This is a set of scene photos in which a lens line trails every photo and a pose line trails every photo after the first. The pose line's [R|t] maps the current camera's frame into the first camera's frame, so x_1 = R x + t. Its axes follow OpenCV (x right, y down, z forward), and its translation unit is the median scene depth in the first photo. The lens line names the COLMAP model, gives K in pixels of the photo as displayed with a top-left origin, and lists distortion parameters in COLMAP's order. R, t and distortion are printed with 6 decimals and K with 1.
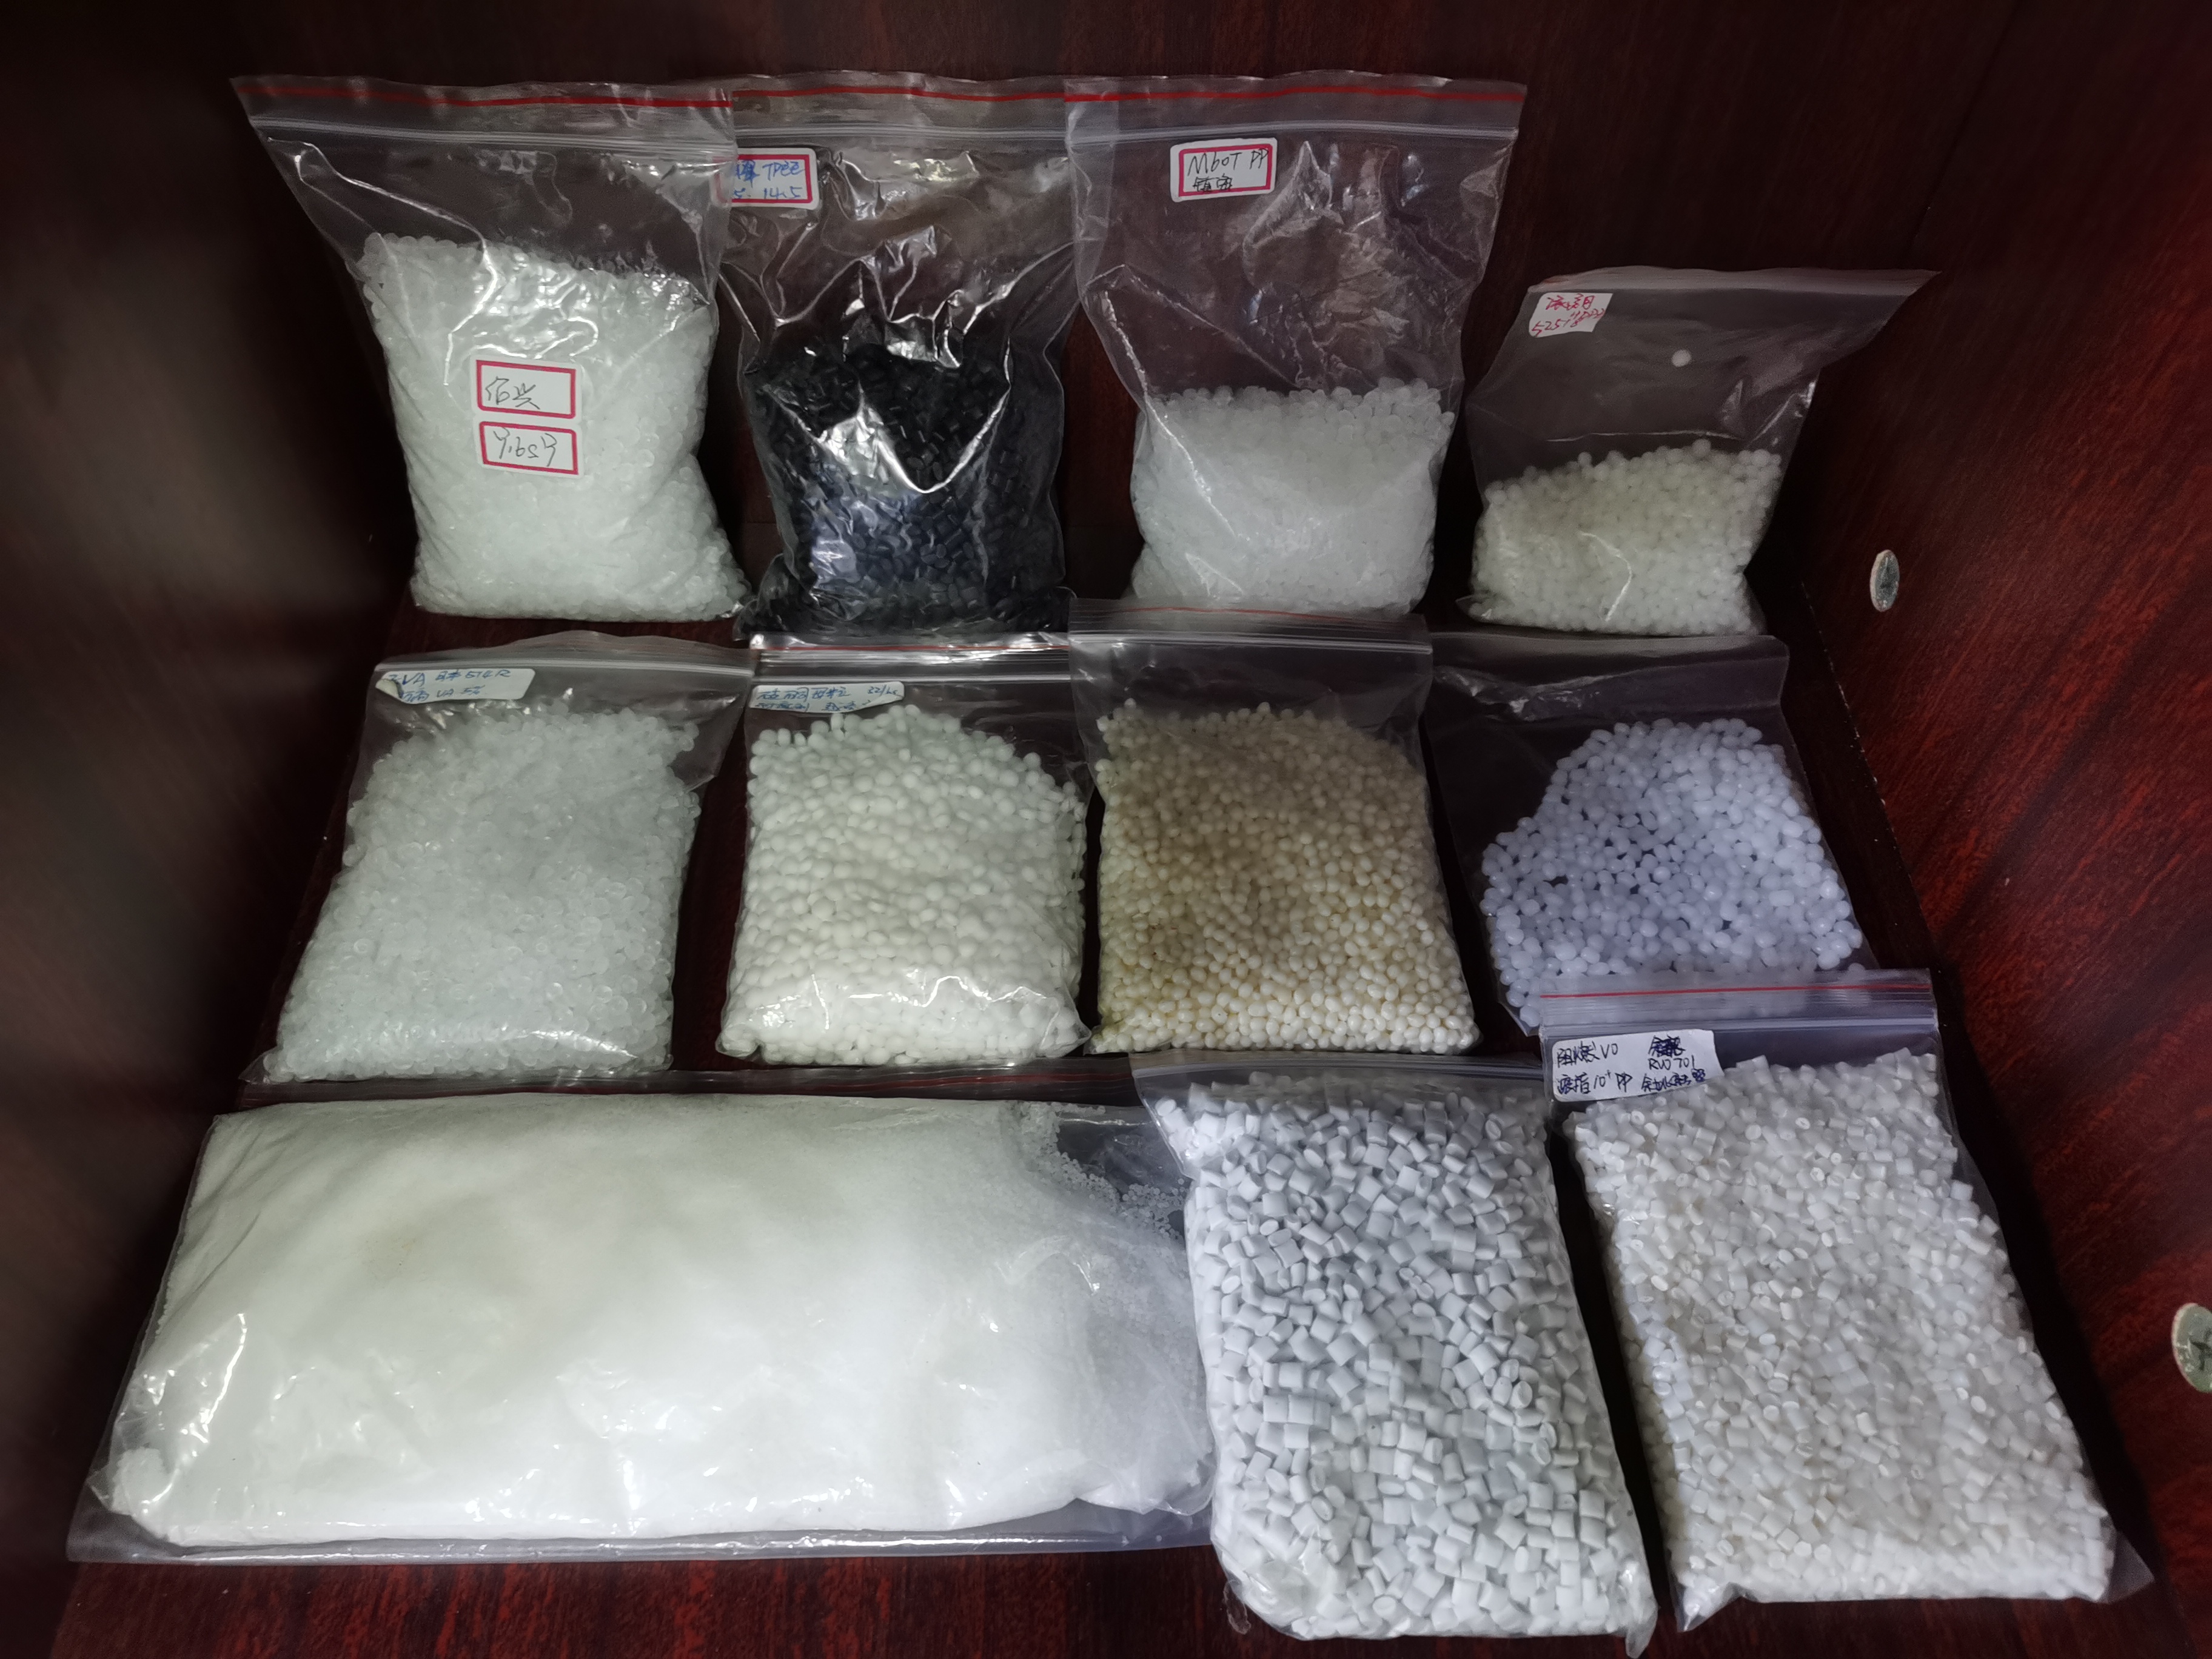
lens RADIAL K [[1697.3, 0, 1103.3], [0, 1697.3, 824.8], [0, 0, 1]] dist [0.018874, -0.005347]
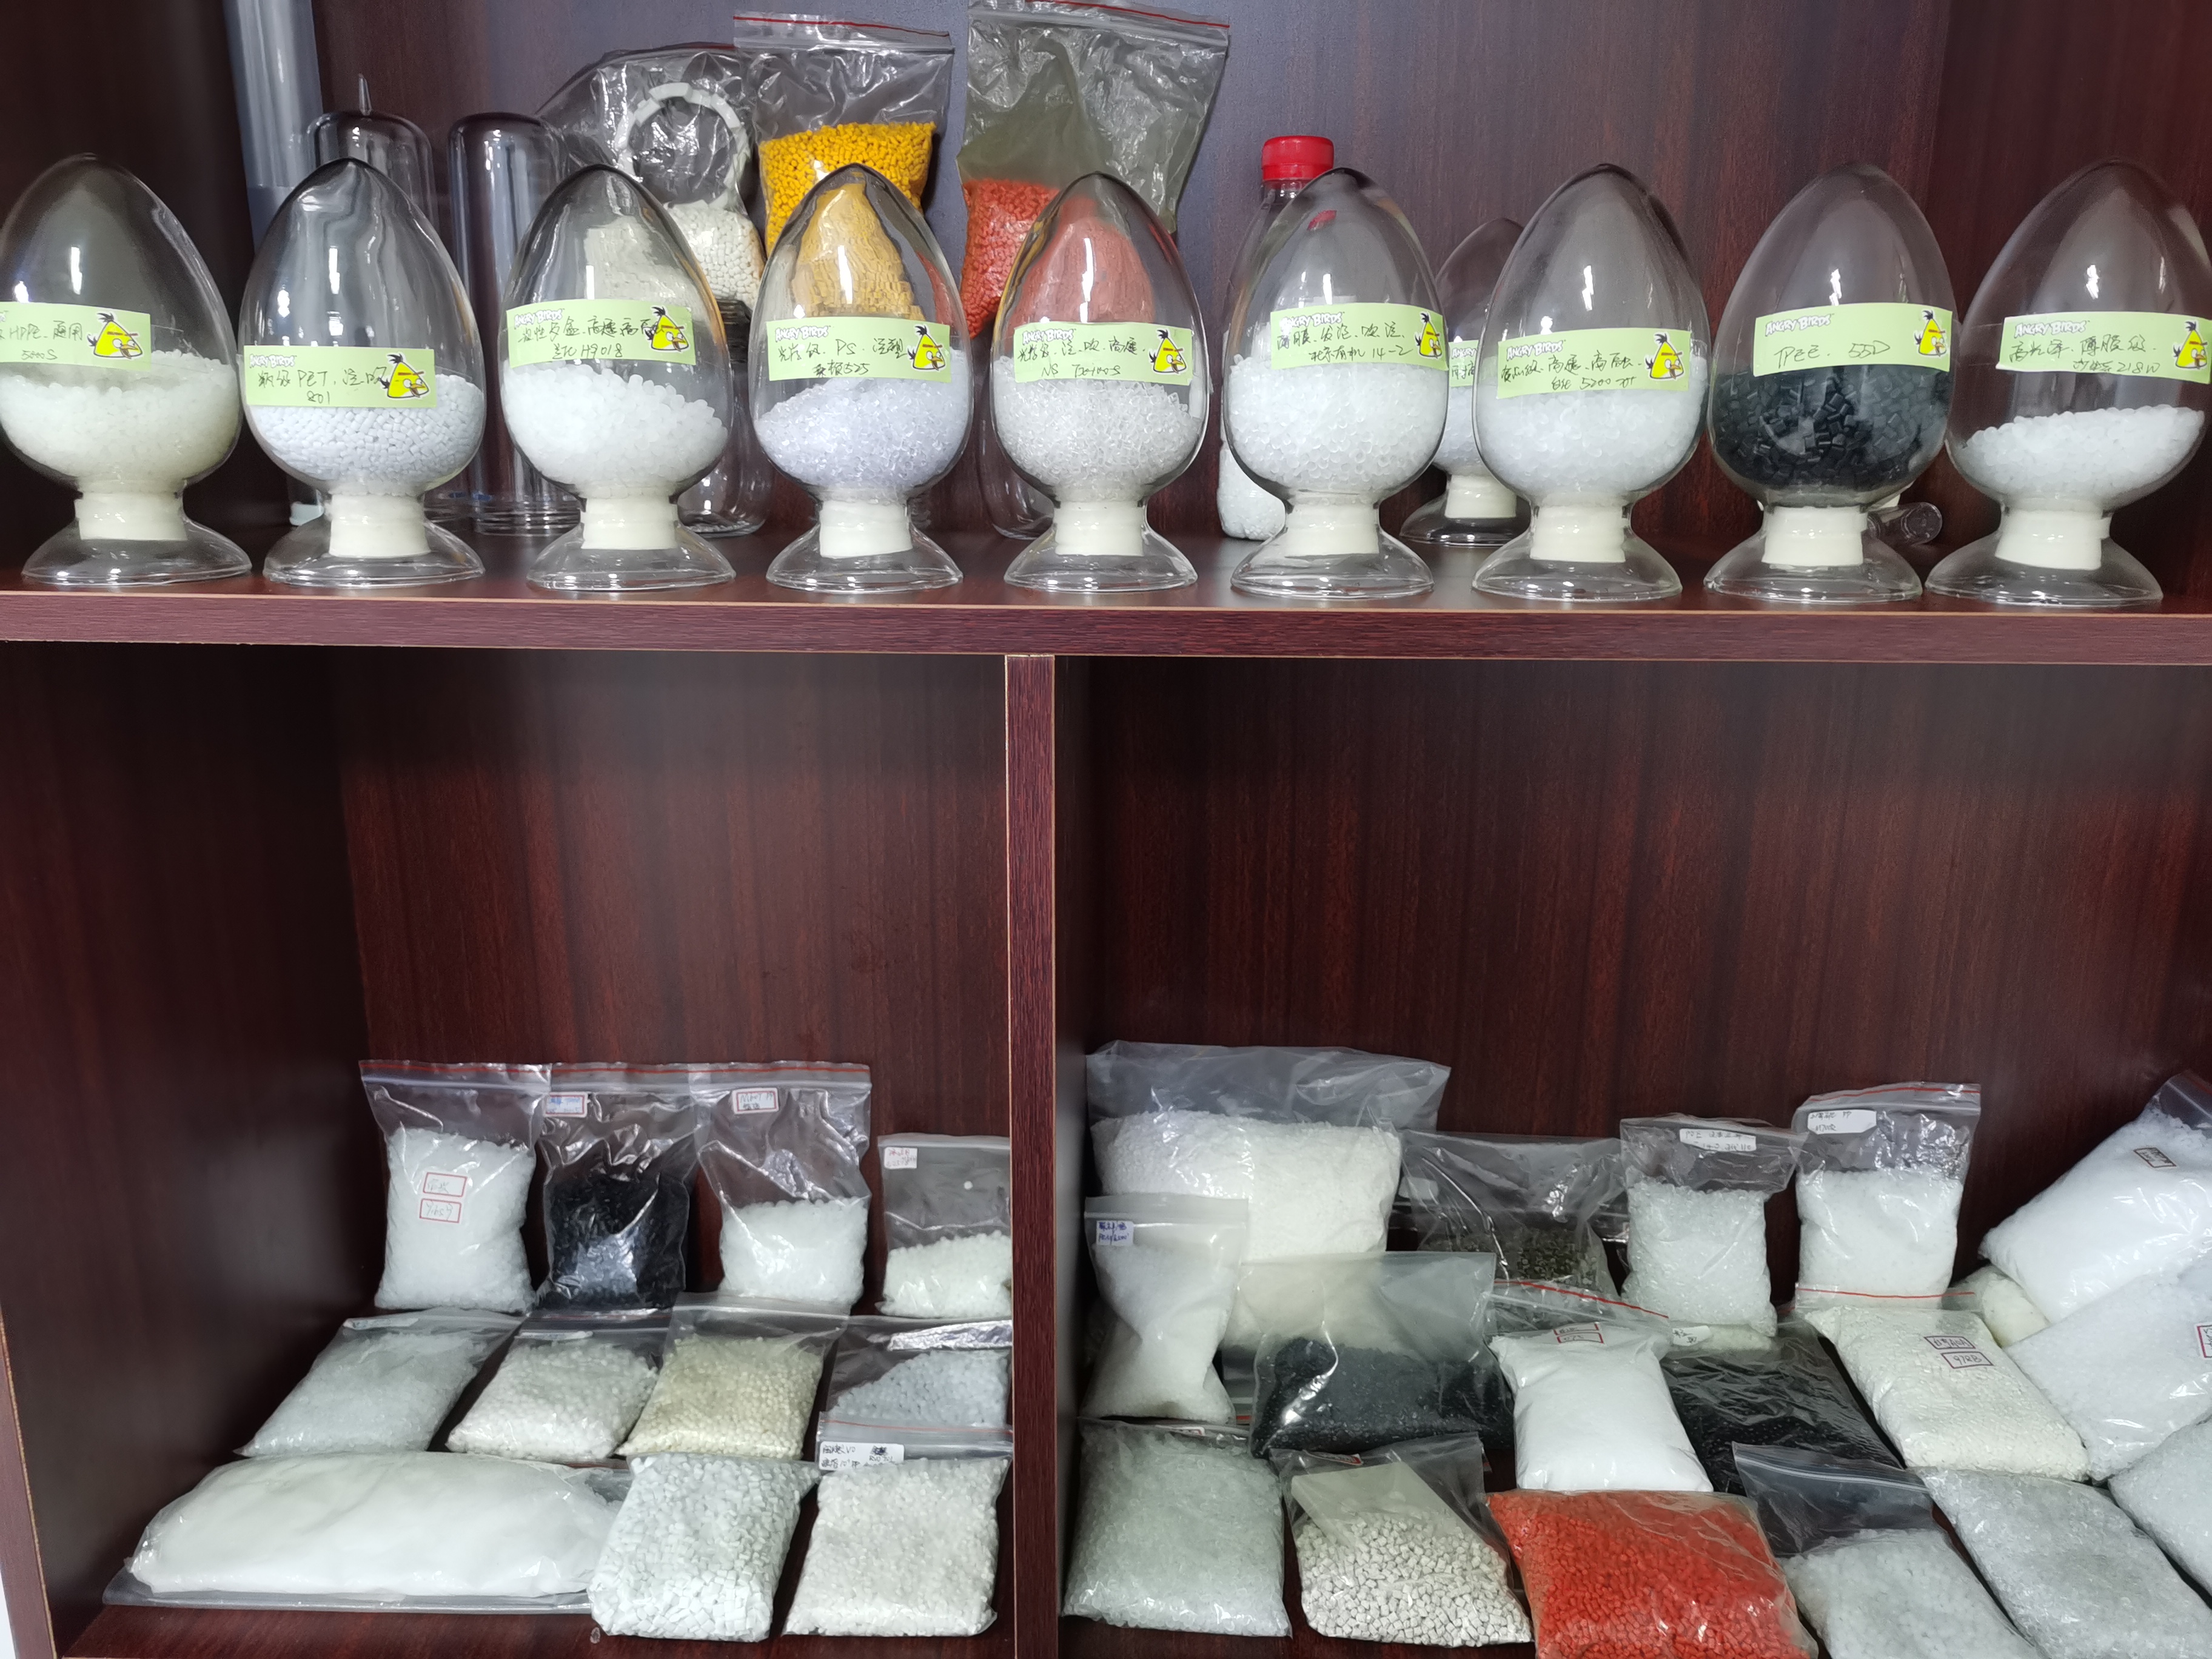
lens RADIAL K [[1697.3, 0, 1103.3], [0, 1697.3, 824.8], [0, 0, 1]] dist [0.018874, -0.005347]
pose [[0.999055, -0.007891, -0.042738, 0.677755], [-0.020146, 0.787255, -0.616298, 0.789043], [0.038509, 0.616577, 0.786353, -1.121487]]
